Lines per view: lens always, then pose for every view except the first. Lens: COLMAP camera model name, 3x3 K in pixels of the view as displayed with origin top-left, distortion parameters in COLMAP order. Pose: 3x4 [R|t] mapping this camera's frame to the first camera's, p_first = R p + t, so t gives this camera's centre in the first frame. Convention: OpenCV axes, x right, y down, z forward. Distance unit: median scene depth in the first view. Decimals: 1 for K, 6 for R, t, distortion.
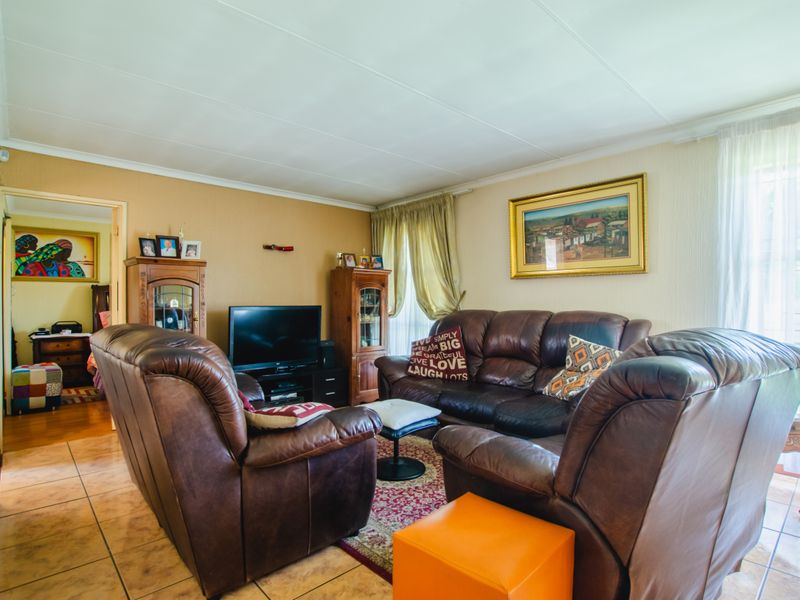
lens RADIAL K [[430.2, 0, 400.0], [0, 430.2, 300.0], [0, 0, 1]] dist [-0.025016, 0.000177]
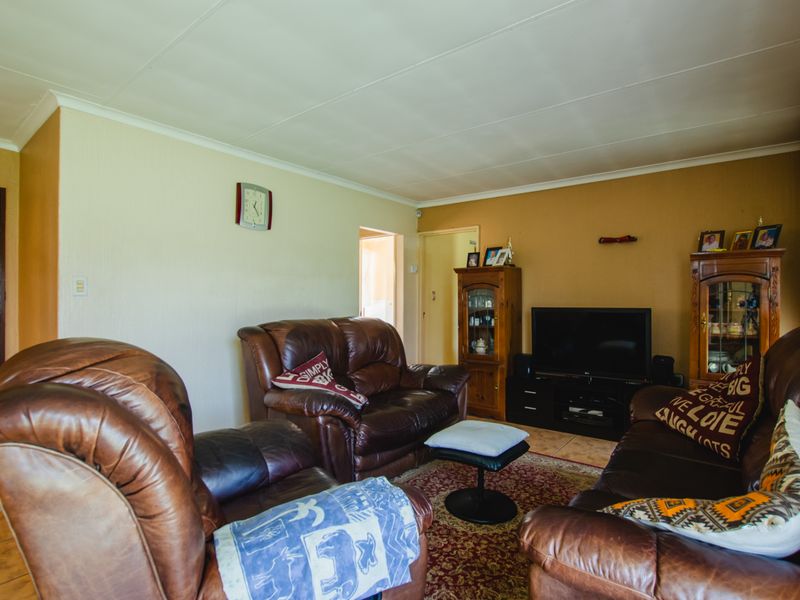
lens RADIAL K [[430.2, 0, 400.0], [0, 430.2, 300.0], [0, 0, 1]] dist [-0.025016, 0.000177]
pose [[0.166659, -0.002307, -0.986012, 0.569081], [0.002089, 0.999996, -0.001986, -0.001322], [0.986012, -0.001728, 0.166664, 0.517459]]
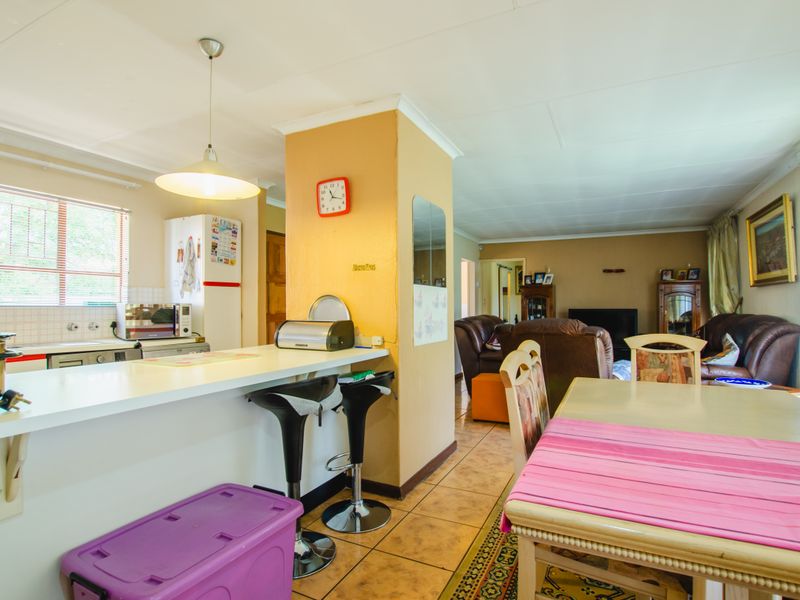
lens RADIAL K [[430.2, 0, 400.0], [0, 430.2, 300.0], [0, 0, 1]] dist [-0.025016, 0.000177]
pose [[0.358485, -0.011303, -0.933467, 1.011936], [0.002571, 0.999935, -0.011121, -0.003852], [0.933532, 0.001587, 0.358491, -0.288816]]
